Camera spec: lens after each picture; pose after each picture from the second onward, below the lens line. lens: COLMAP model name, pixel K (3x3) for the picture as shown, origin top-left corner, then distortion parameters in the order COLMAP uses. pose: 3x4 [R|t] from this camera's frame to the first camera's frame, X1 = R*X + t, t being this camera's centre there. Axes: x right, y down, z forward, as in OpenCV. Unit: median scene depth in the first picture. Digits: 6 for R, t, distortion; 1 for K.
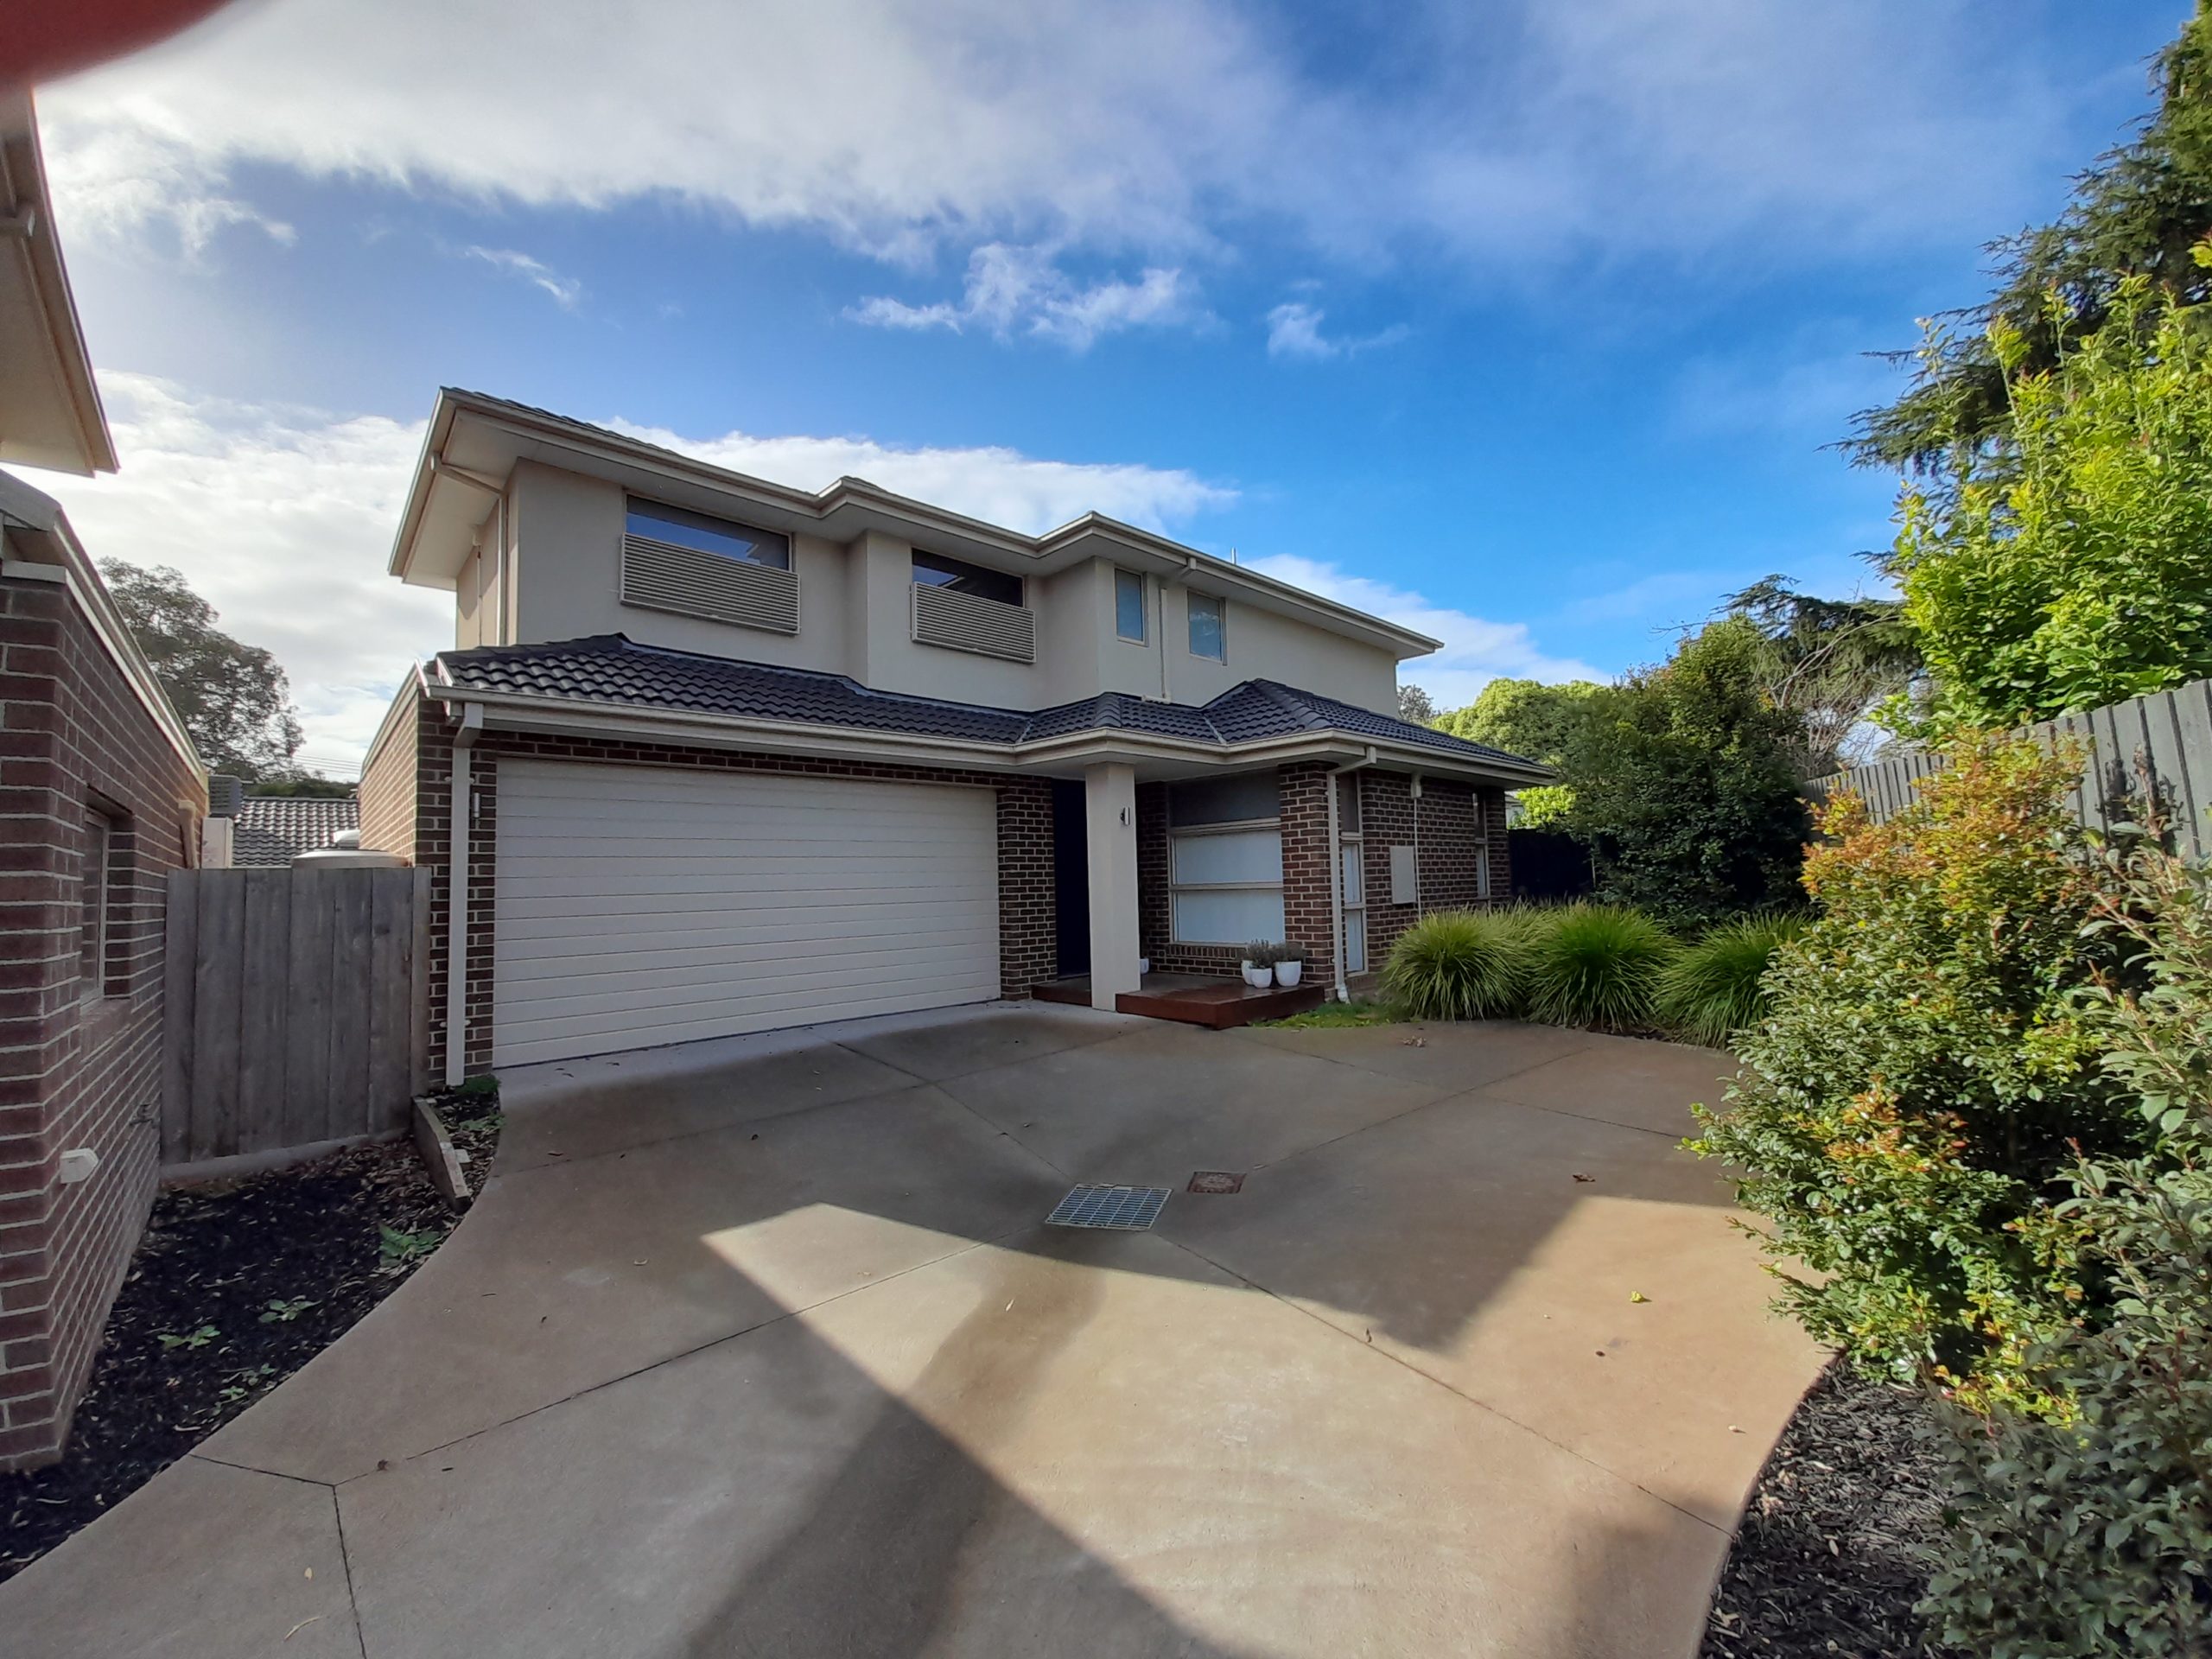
lens RADIAL K [[867.2, 0, 1106.0], [0, 867.2, 829.5], [0, 0, 1]] dist [-0.003408, -0.000259]
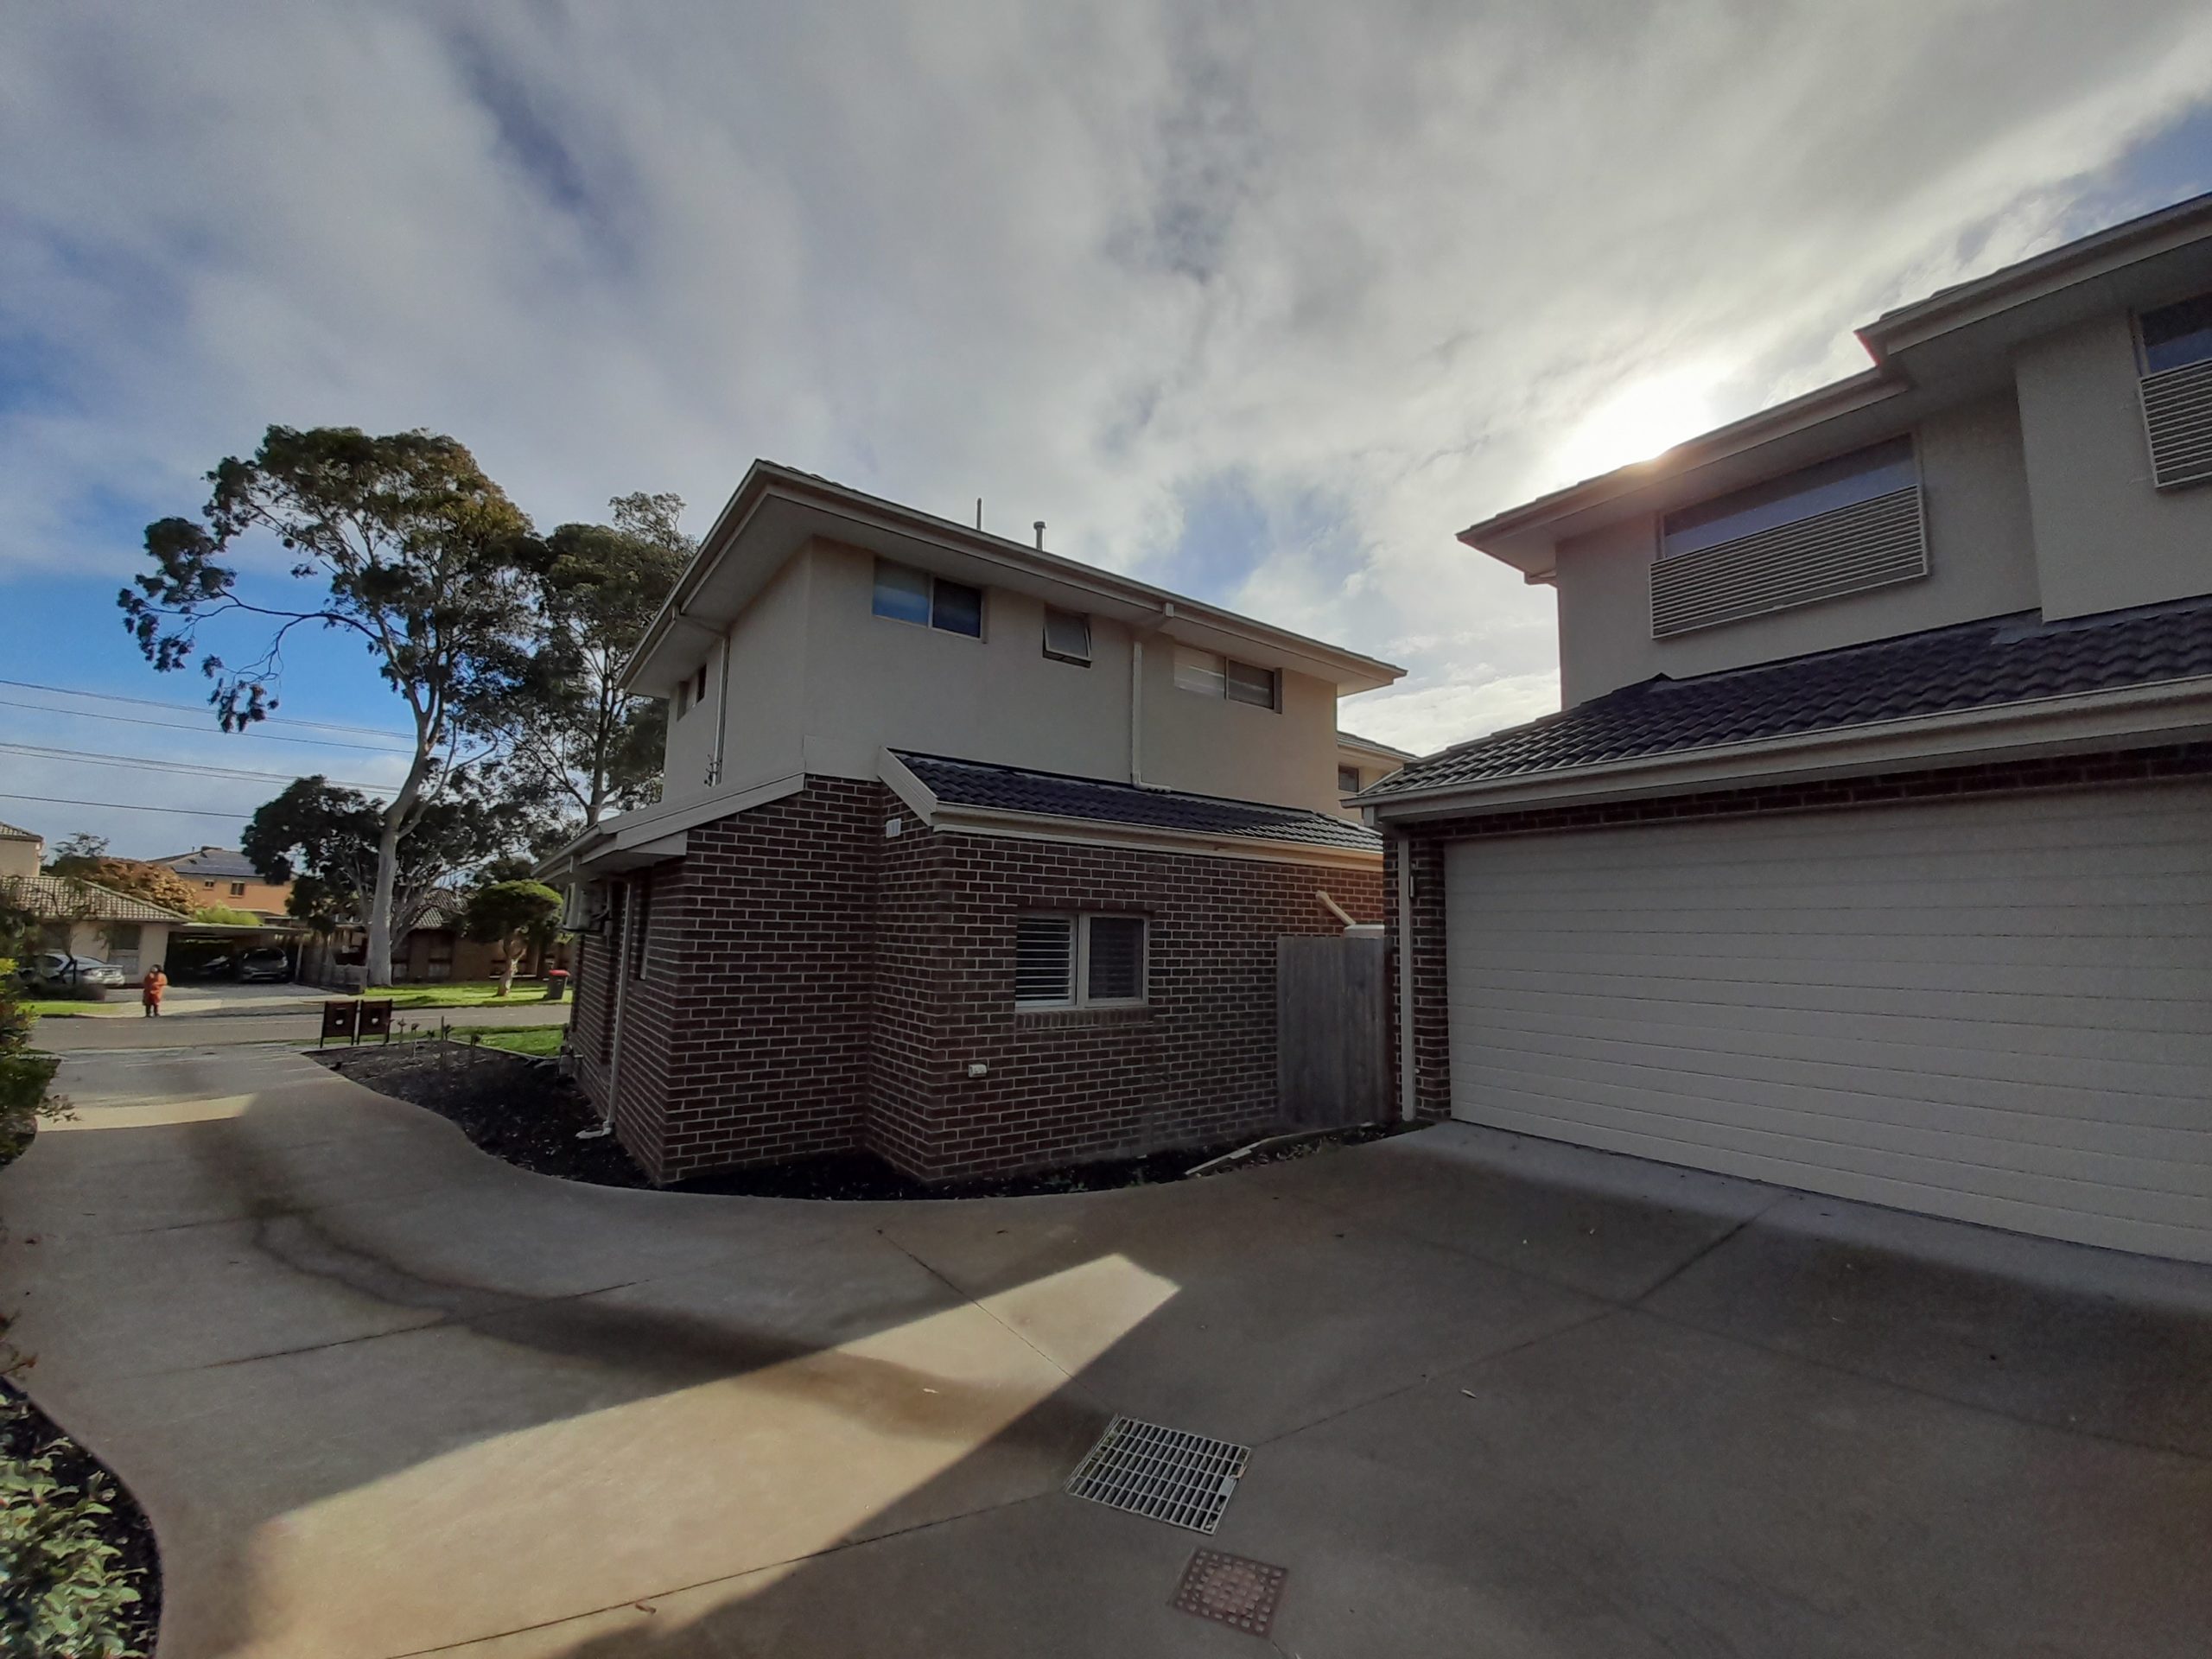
lens RADIAL K [[867.2, 0, 1106.0], [0, 867.2, 829.5], [0, 0, 1]] dist [-0.003408, -0.000259]
pose [[-0.124249, -0.089136, -0.988239, 0.996894], [0.045200, 0.994415, -0.095376, -0.023223], [0.991221, -0.056519, -0.119526, 1.416638]]
